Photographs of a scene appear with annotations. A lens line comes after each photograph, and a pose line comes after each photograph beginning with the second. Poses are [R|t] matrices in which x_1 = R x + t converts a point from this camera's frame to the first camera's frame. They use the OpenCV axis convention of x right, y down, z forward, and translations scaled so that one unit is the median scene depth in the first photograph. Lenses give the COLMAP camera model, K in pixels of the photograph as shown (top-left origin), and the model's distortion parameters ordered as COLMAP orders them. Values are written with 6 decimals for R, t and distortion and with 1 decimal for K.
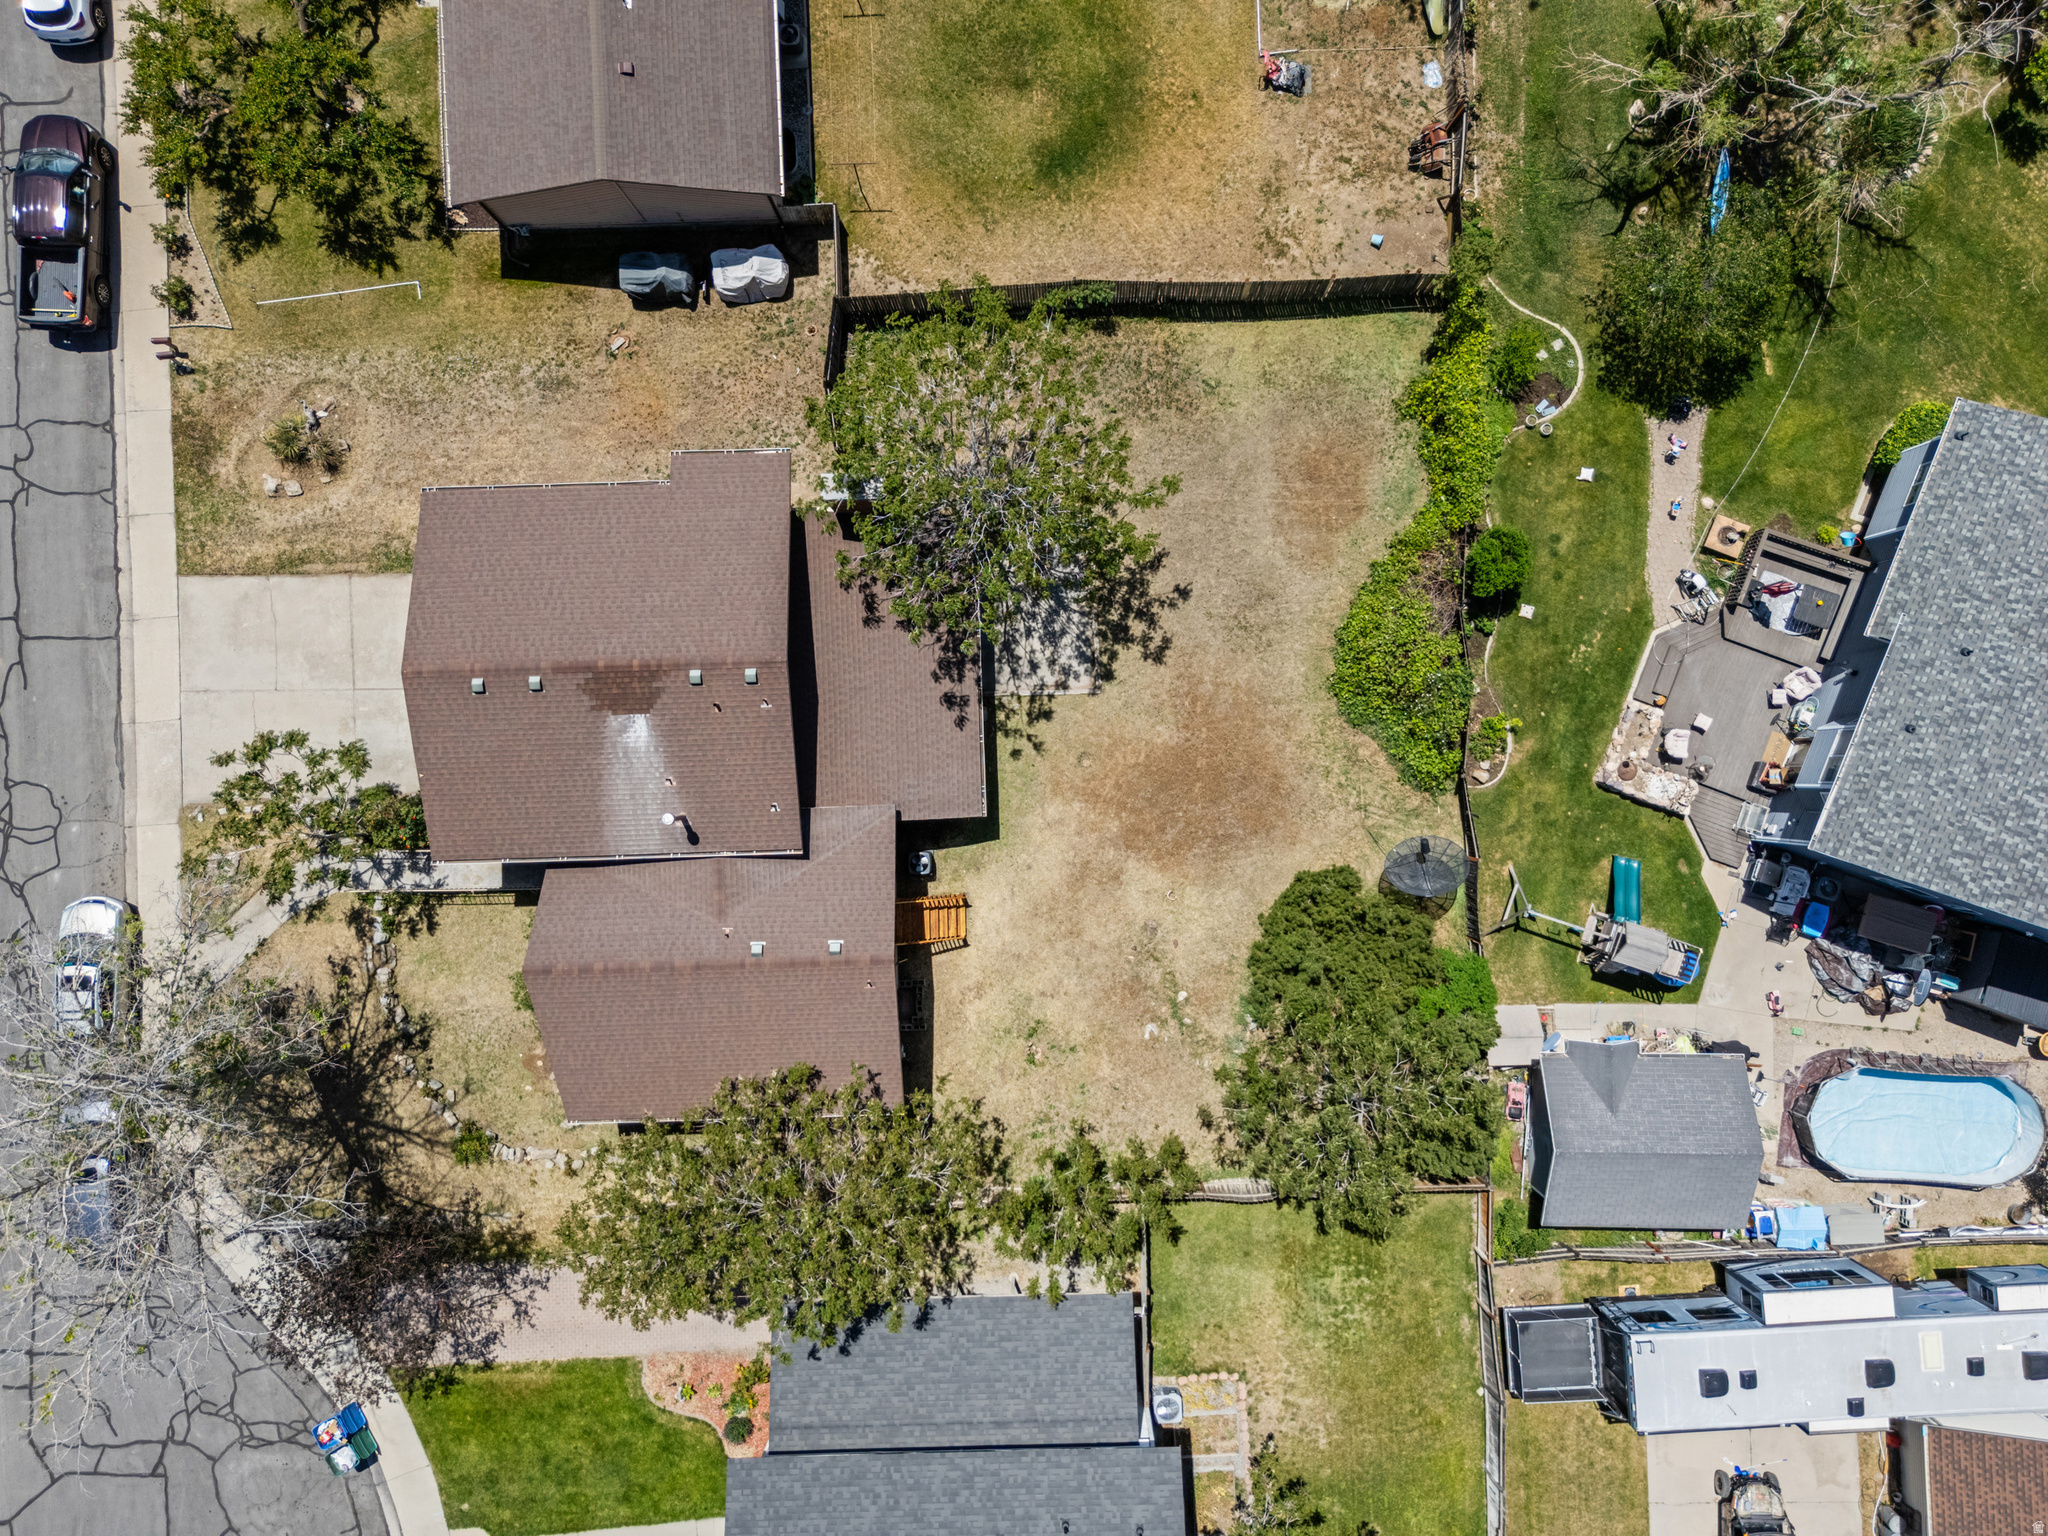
lens RADIAL K [[1489.5, 0, 1035.1], [0, 1489.5, 772.1], [0, 0, 1]] dist [0.087544, -0.088817]
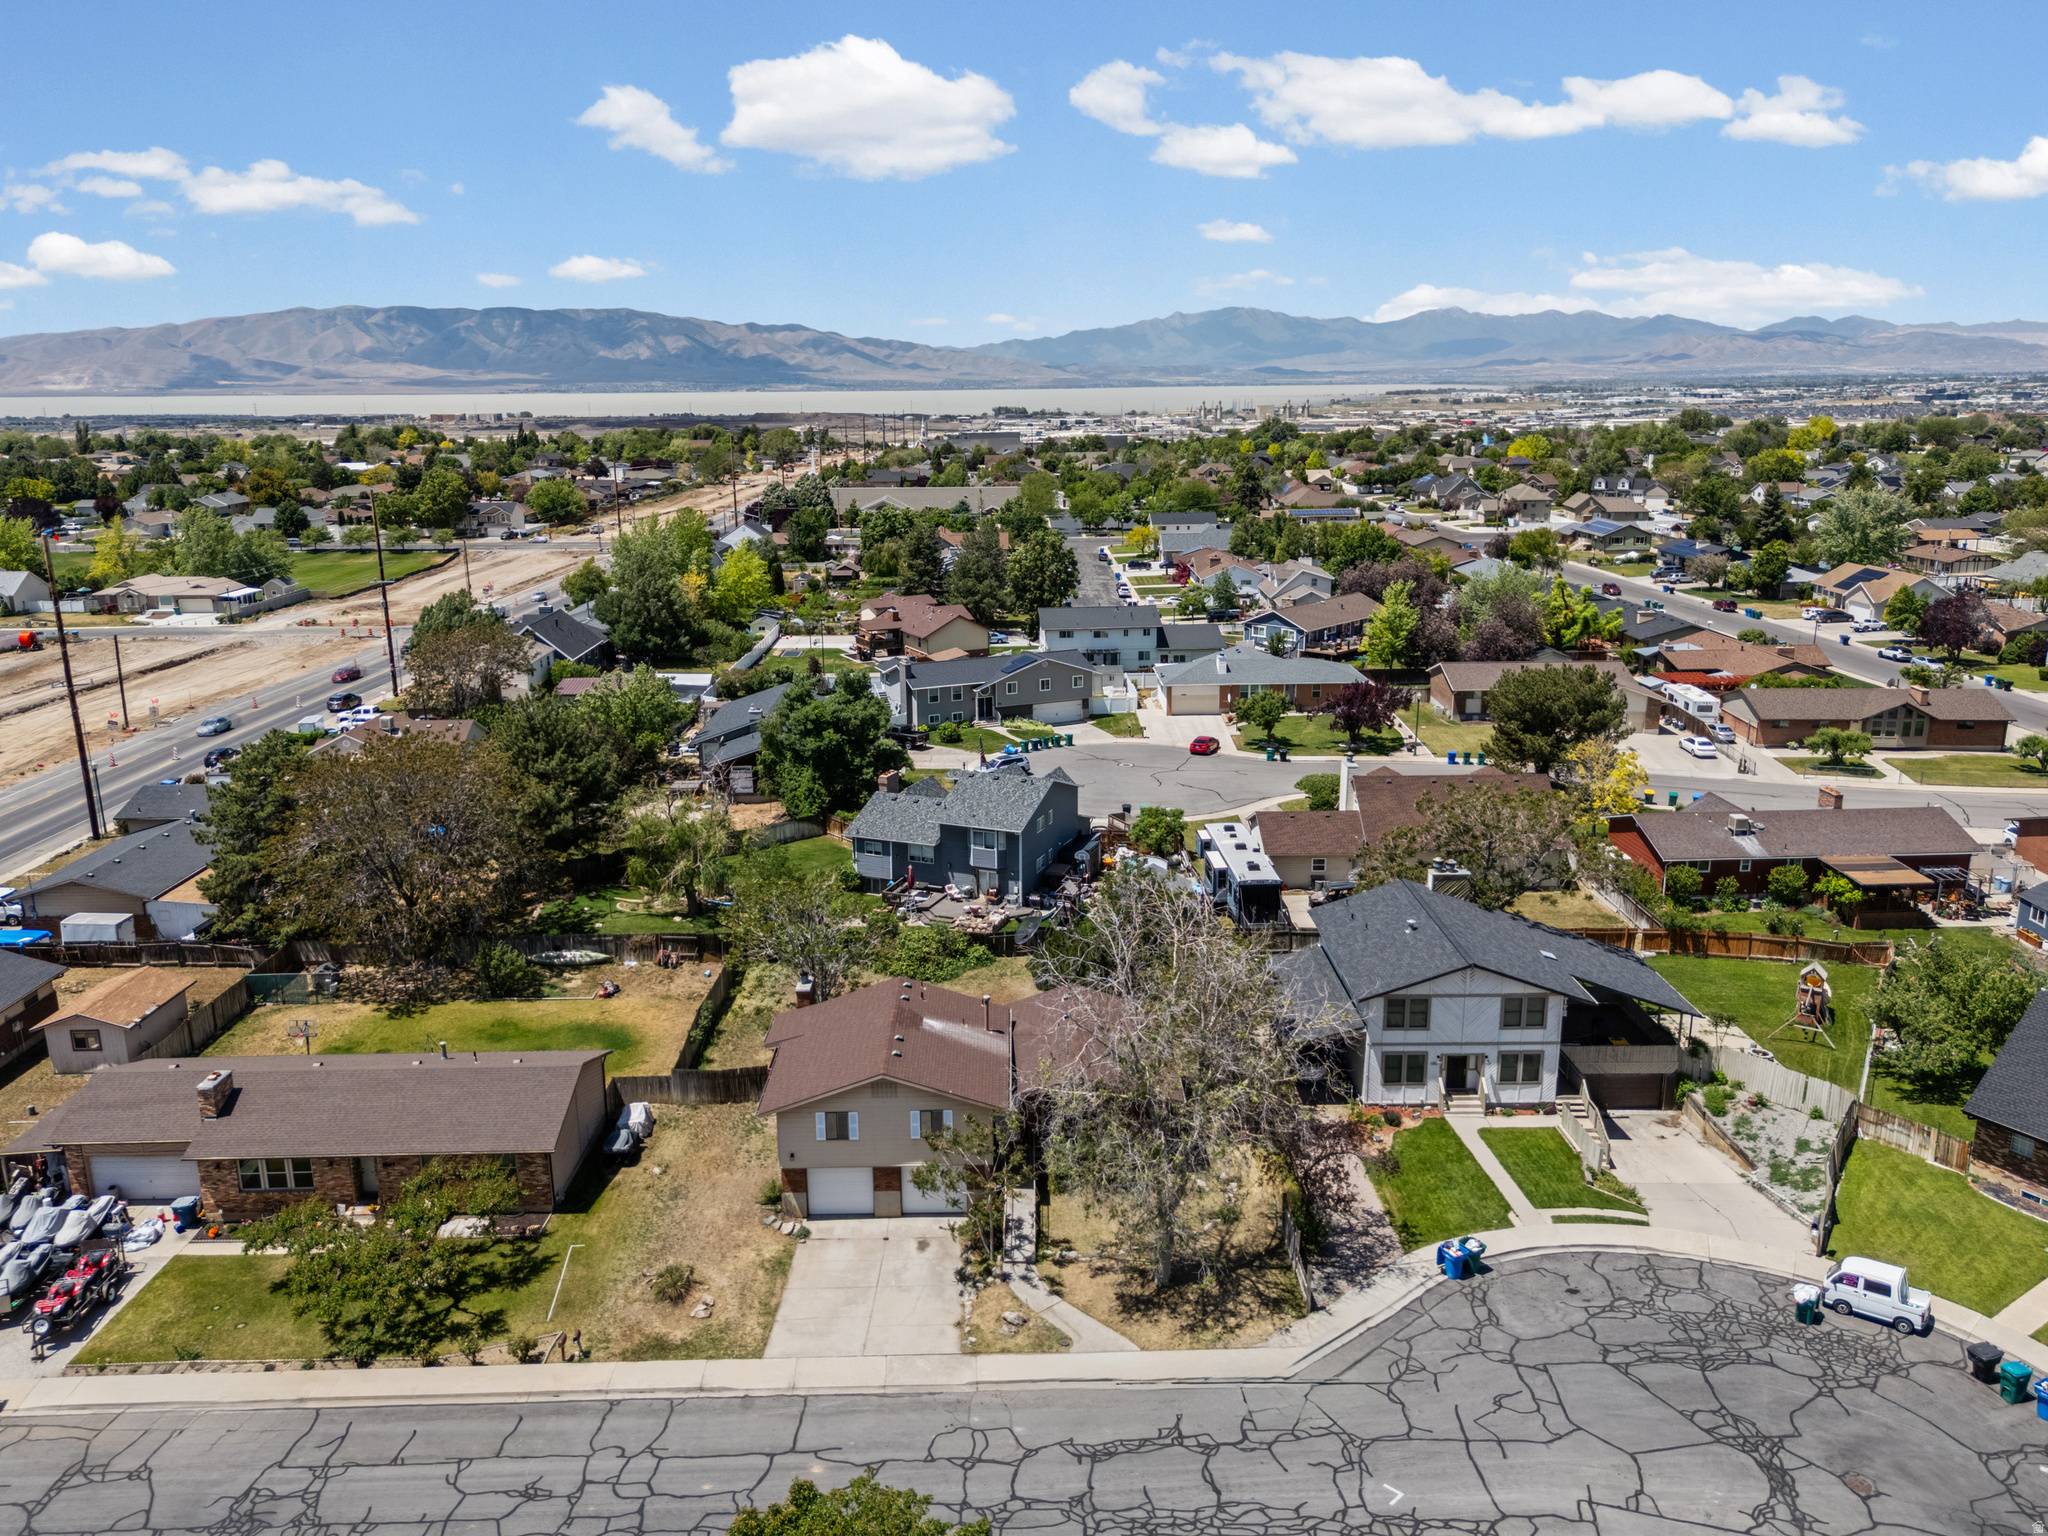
lens RADIAL K [[1489.5, 0, 1035.1], [0, 1489.5, 772.1], [0, 0, 1]] dist [0.087544, -0.088817]
pose [[0.021002, -0.255989, 0.966452, -1.556652], [0.999772, 0.009136, -0.019306, 0.096819], [-0.003888, 0.966637, 0.256122, 0.271930]]
